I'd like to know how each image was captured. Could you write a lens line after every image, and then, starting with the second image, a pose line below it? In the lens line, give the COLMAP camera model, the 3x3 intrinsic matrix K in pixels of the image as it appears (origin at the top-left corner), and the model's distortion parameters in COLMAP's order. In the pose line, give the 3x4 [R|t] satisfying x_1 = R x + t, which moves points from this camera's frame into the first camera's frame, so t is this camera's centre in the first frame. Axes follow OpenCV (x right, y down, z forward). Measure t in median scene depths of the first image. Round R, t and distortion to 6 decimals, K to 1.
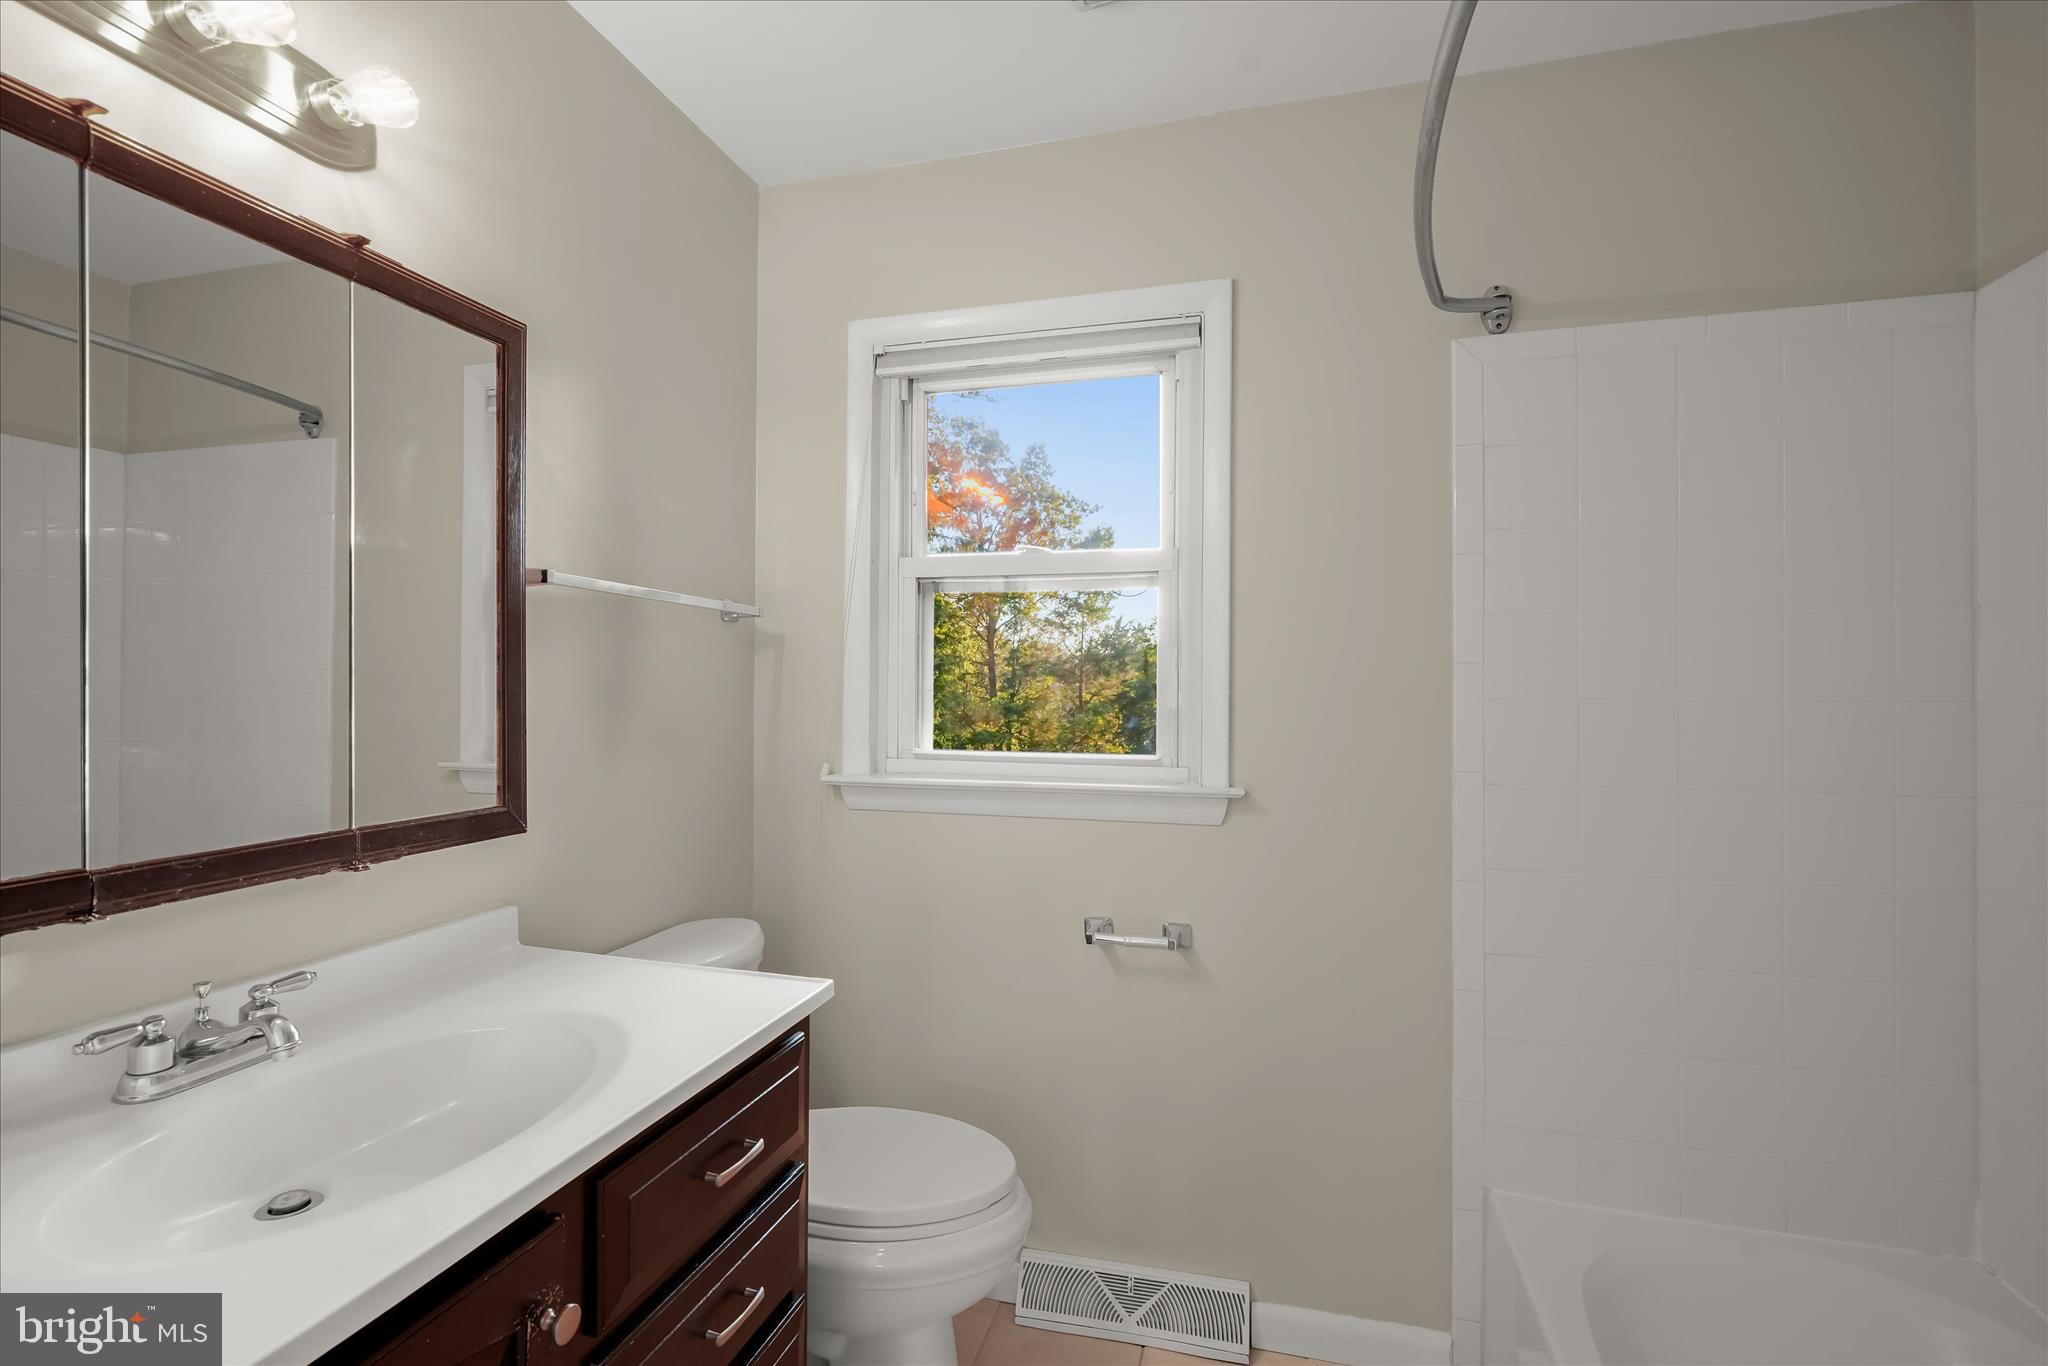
lens RADIAL K [[925.0, 0, 1016.2], [0, 925.0, 682.9], [0, 0, 1]] dist [-0.003980, -0.000239]
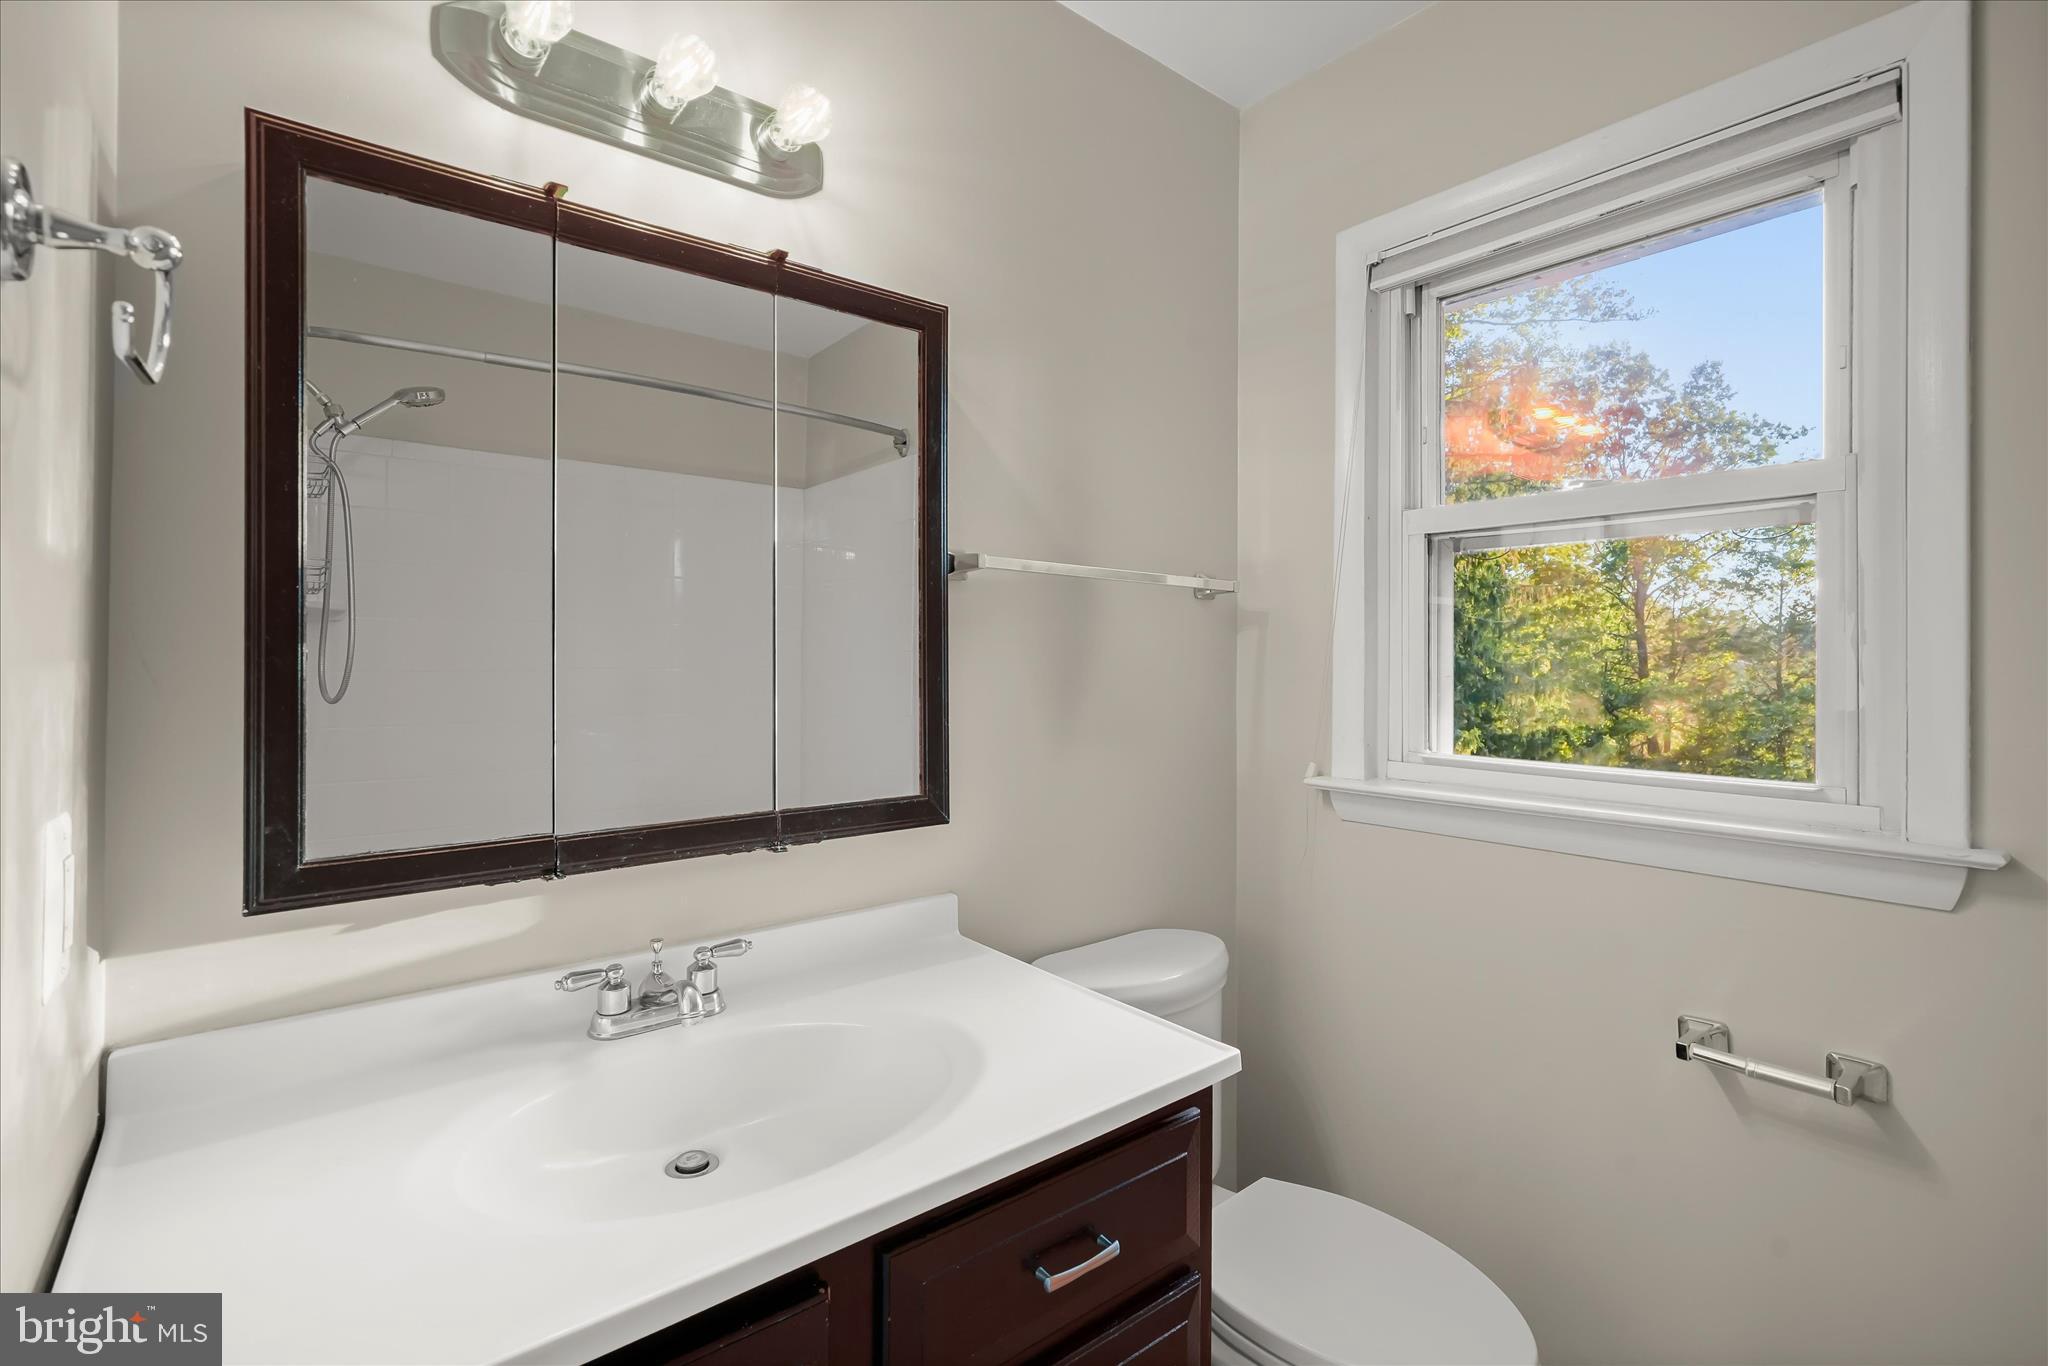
lens RADIAL K [[936.6, 0, 1026.2], [0, 936.6, 655.6], [0, 0, 1]] dist [-0.001690, 0.000073]
pose [[0.820489, -0.007450, -0.571614, 0.109182], [0.003612, 0.999963, -0.007848, -0.008794], [0.571651, 0.004374, 0.820485, 0.238363]]
